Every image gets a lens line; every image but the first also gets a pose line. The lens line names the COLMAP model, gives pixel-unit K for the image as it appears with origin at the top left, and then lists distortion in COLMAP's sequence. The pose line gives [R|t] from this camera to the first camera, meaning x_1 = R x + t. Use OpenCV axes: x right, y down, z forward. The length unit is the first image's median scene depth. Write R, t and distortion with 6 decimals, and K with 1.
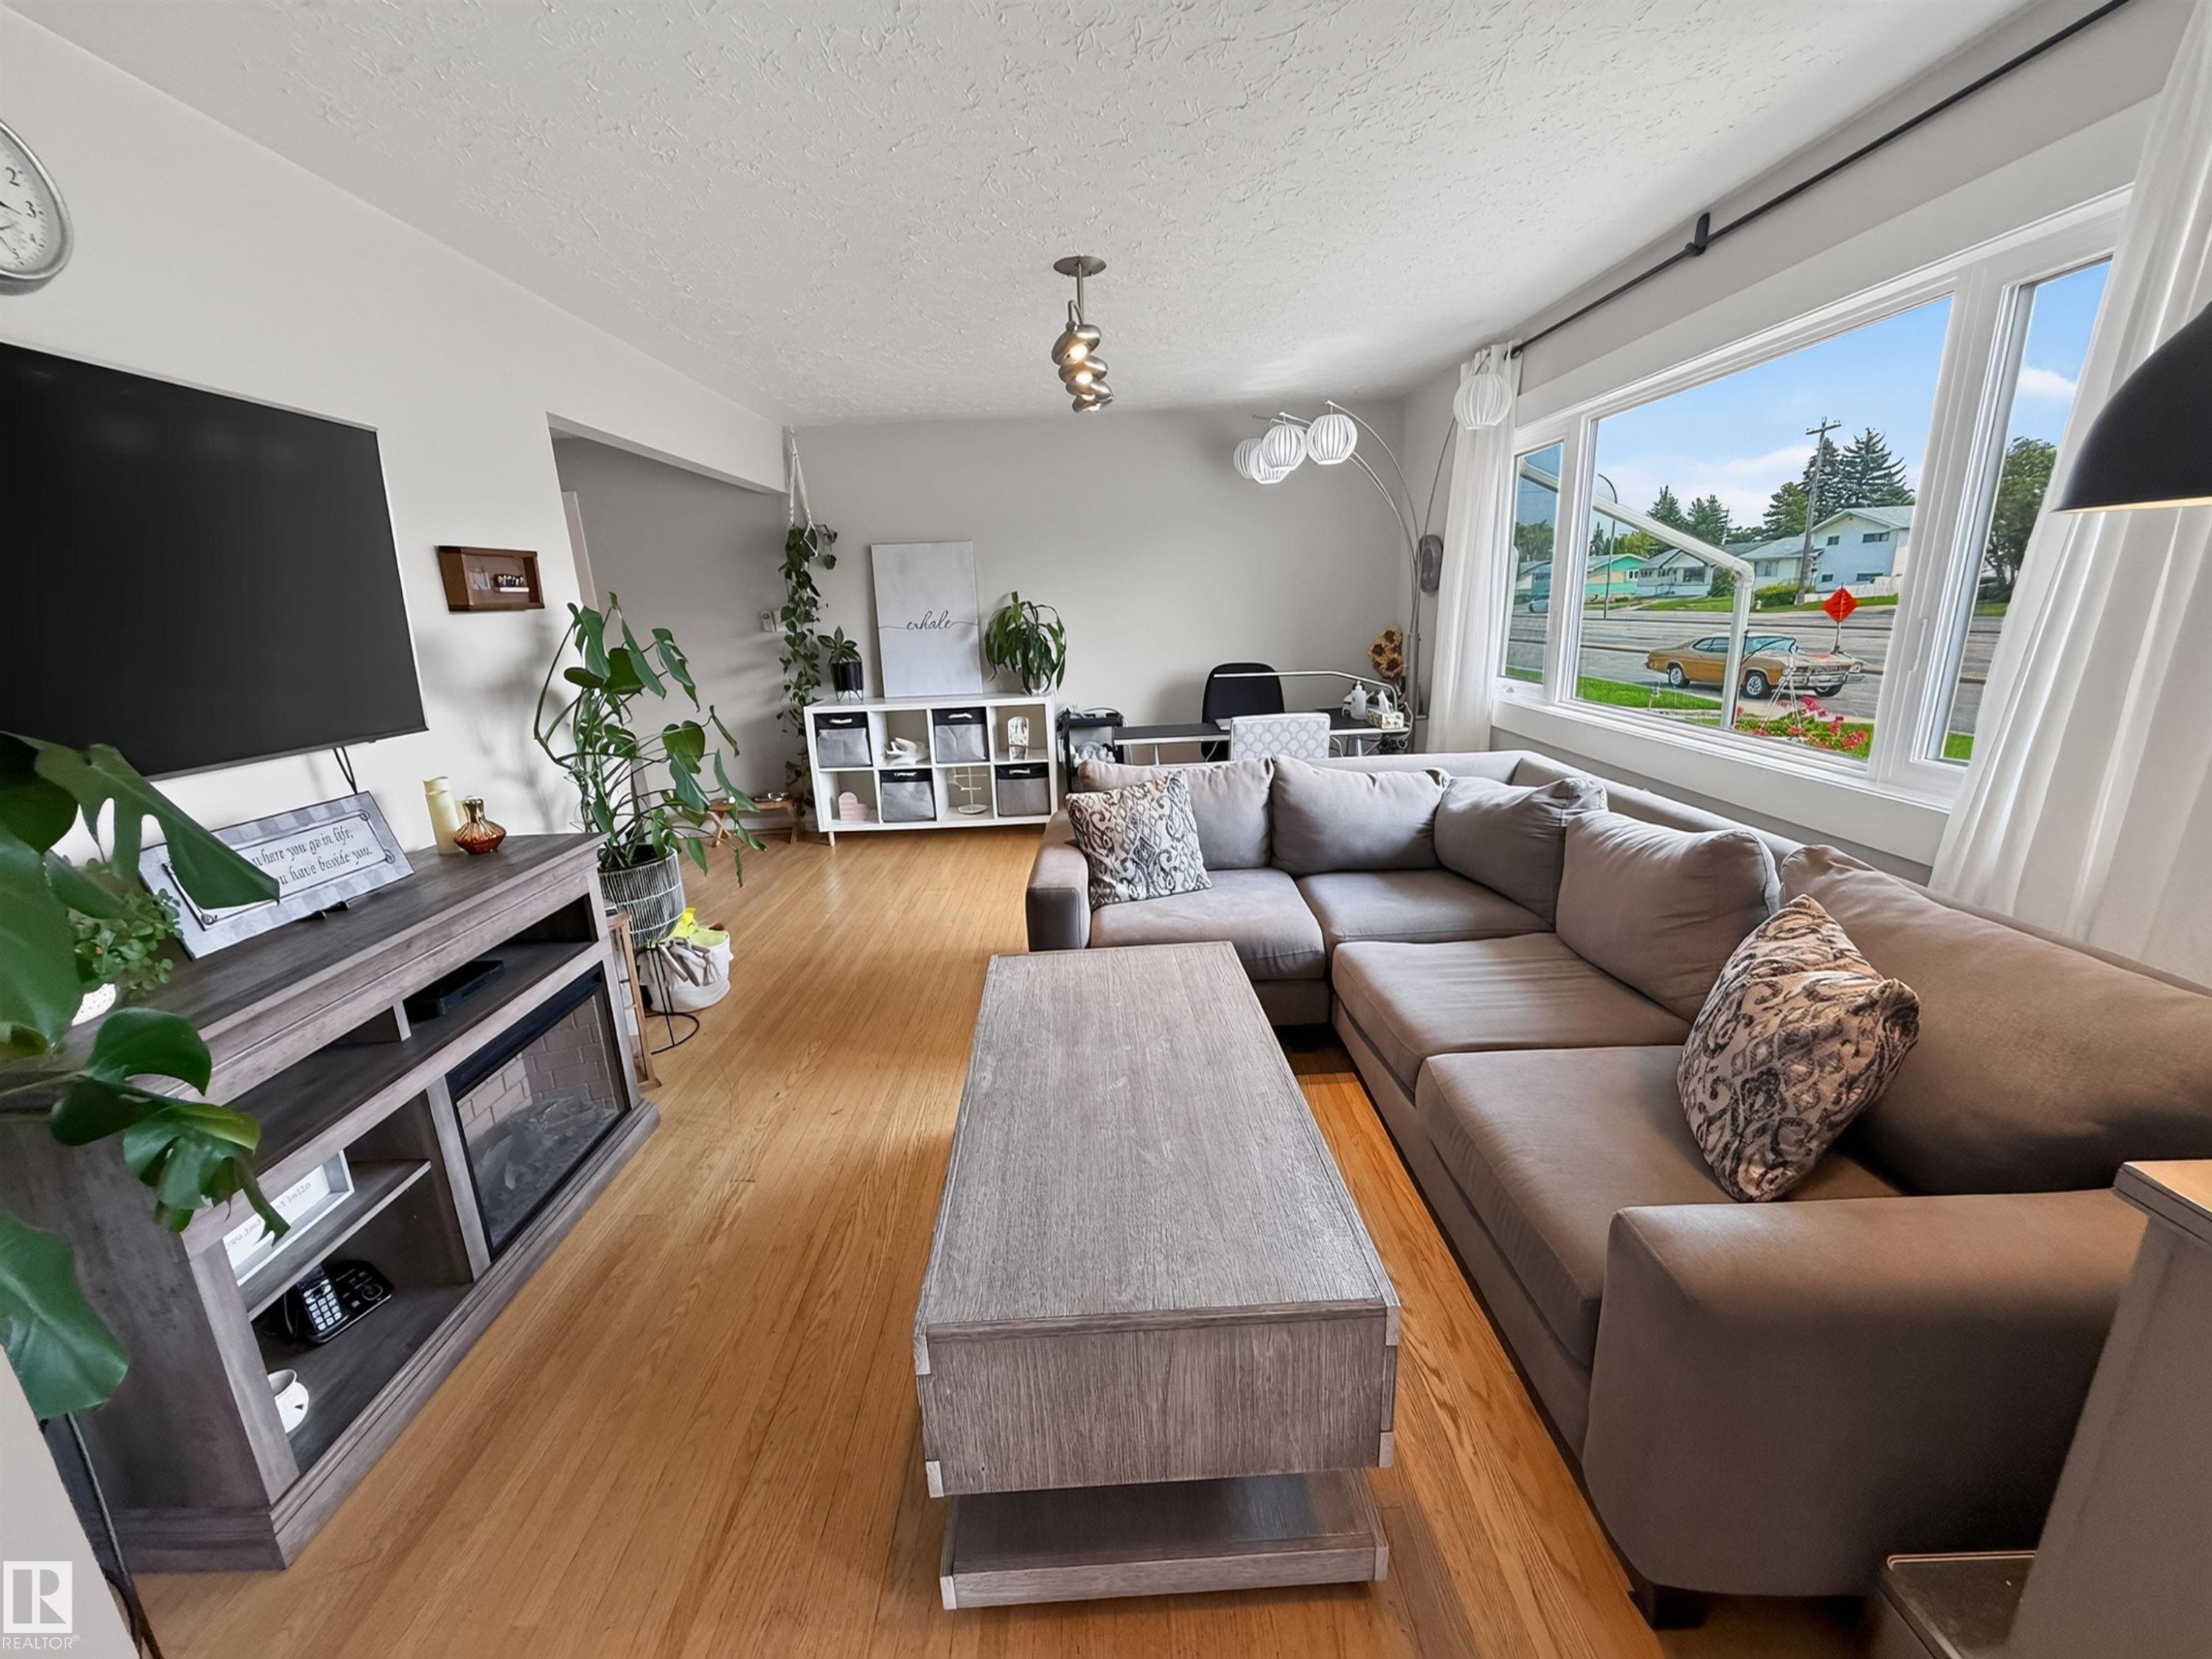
lens RADIAL K [[881.1, 0, 1103.5], [0, 881.1, 827.8], [0, 0, 1]] dist [0.003683, -0.001298]
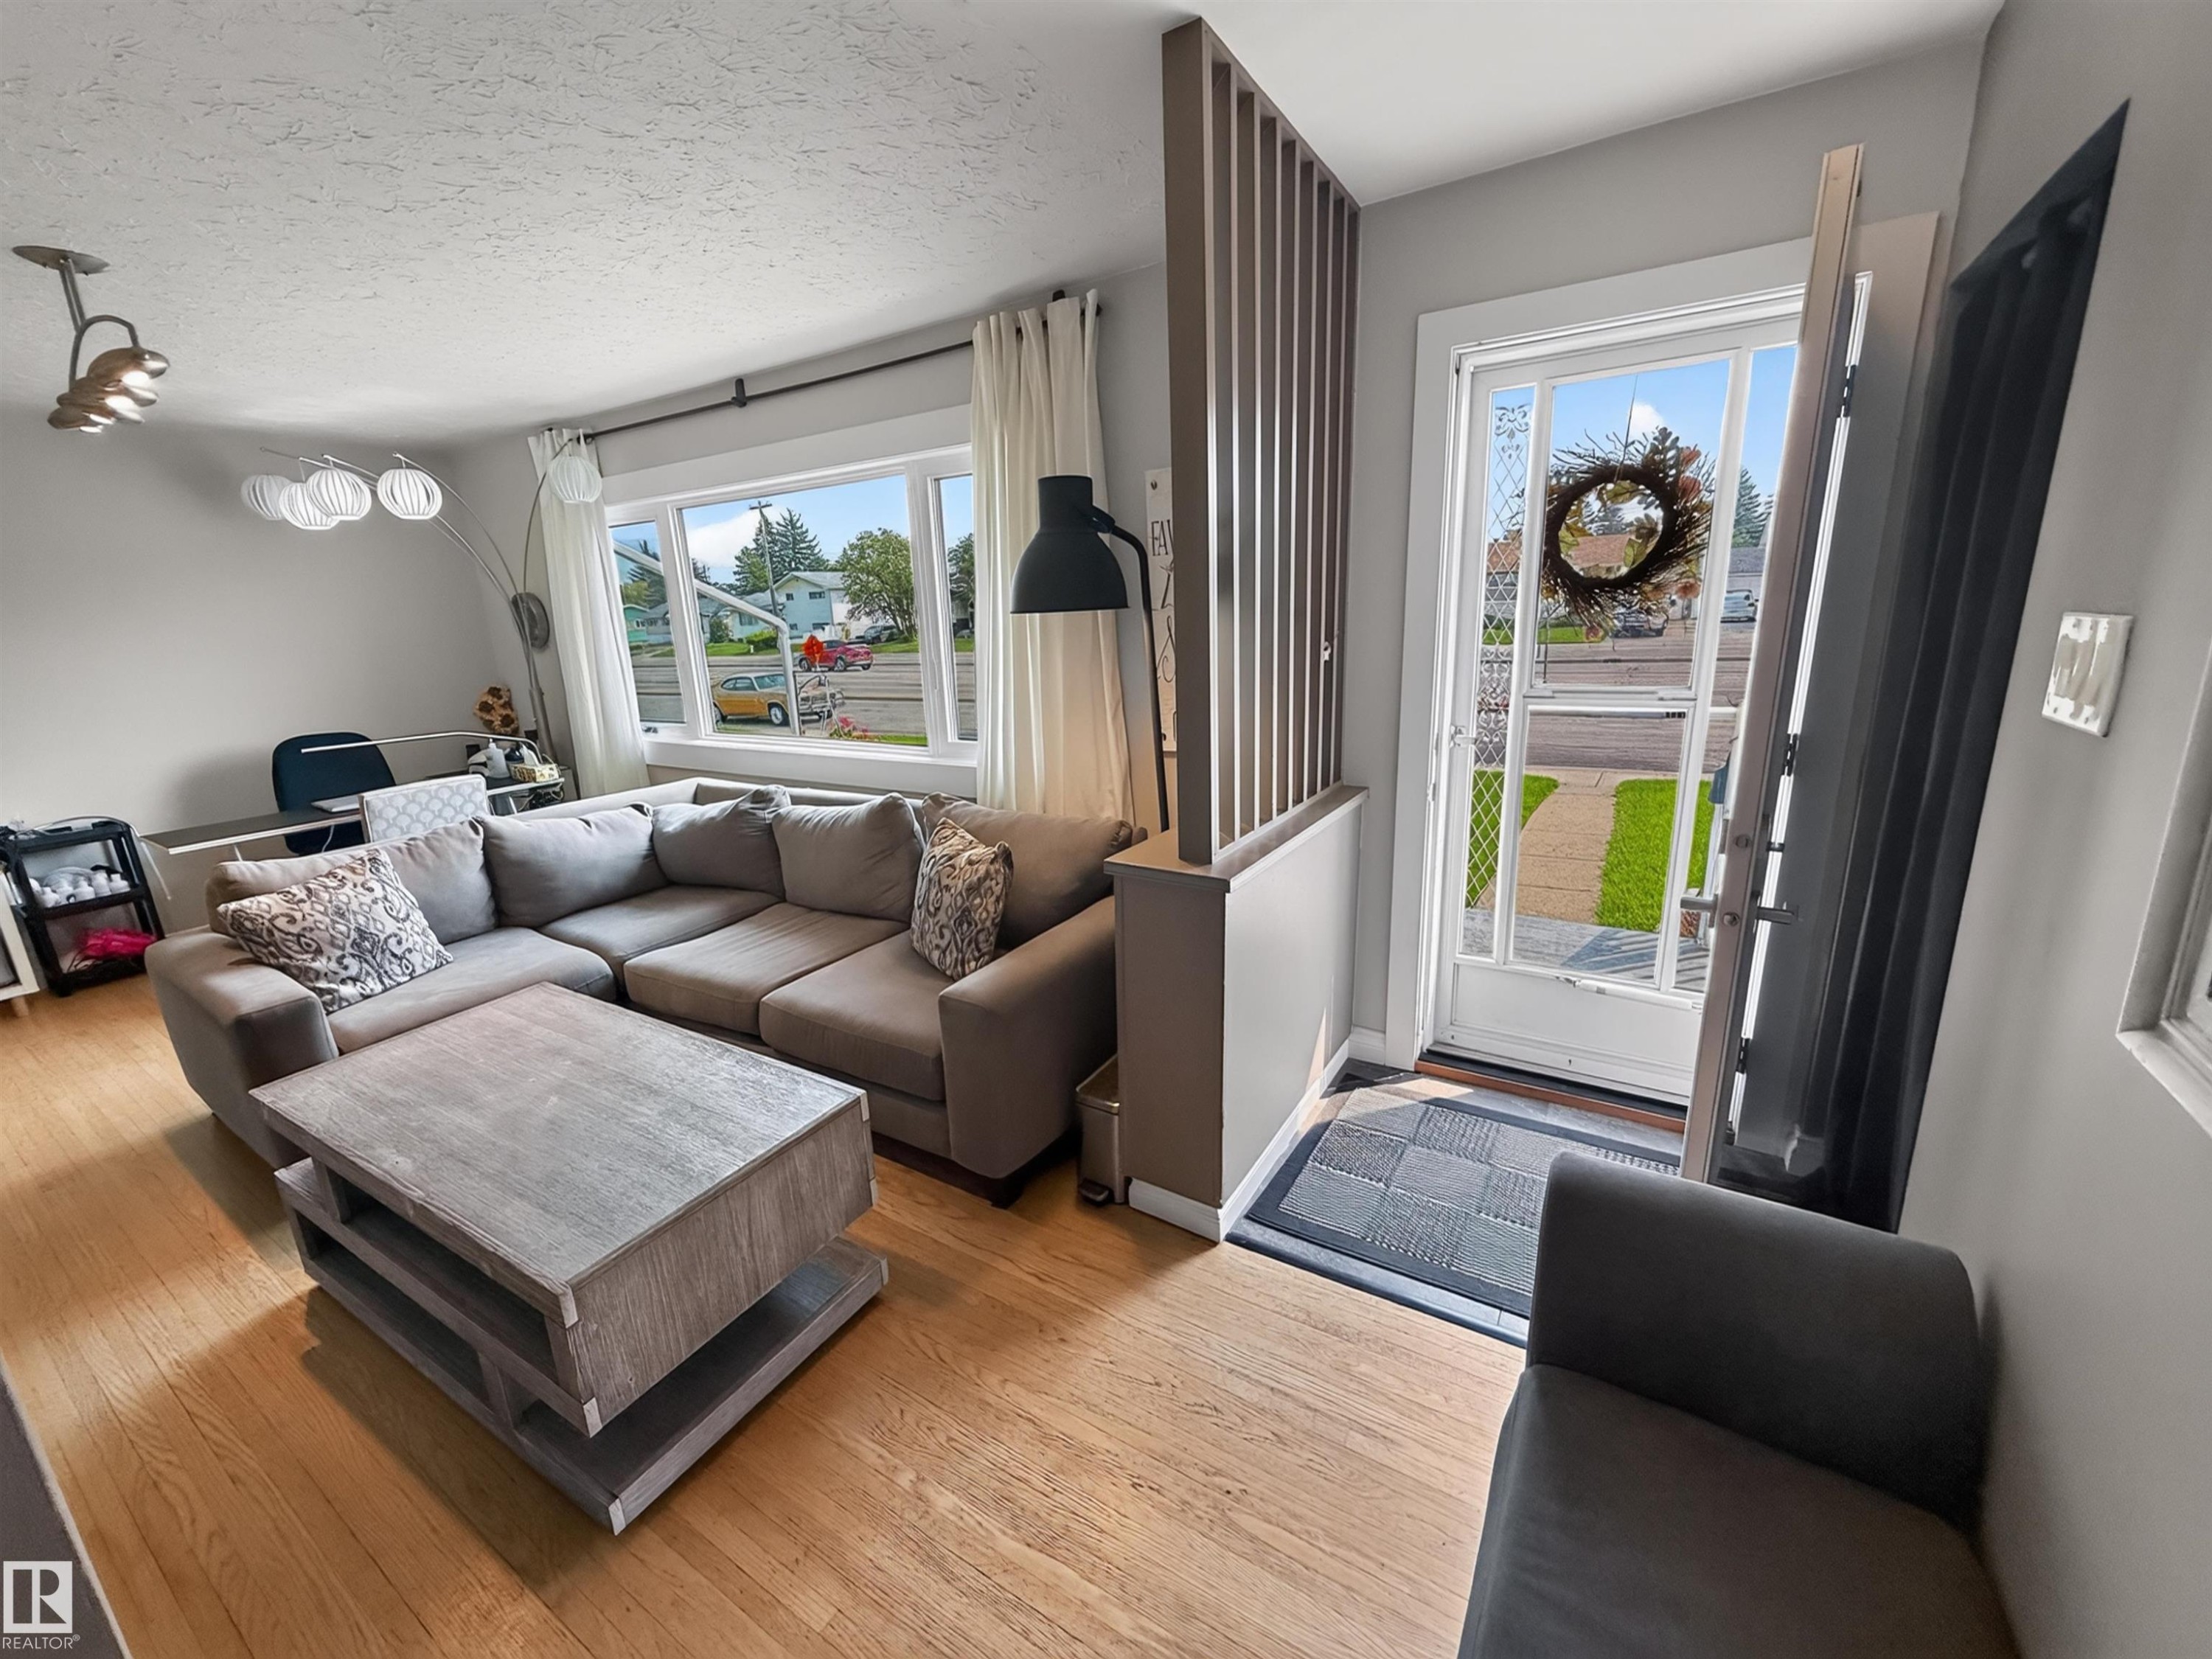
lens RADIAL K [[881.1, 0, 1105.3], [0, 881.1, 830.3], [0, 0, 1]] dist [0.003683, -0.001298]
pose [[0.534597, -0.193471, 0.822663, -0.268415], [0.232693, 0.969514, 0.076794, 0.022815], [-0.812441, 0.150375, 0.563318, -0.136072]]
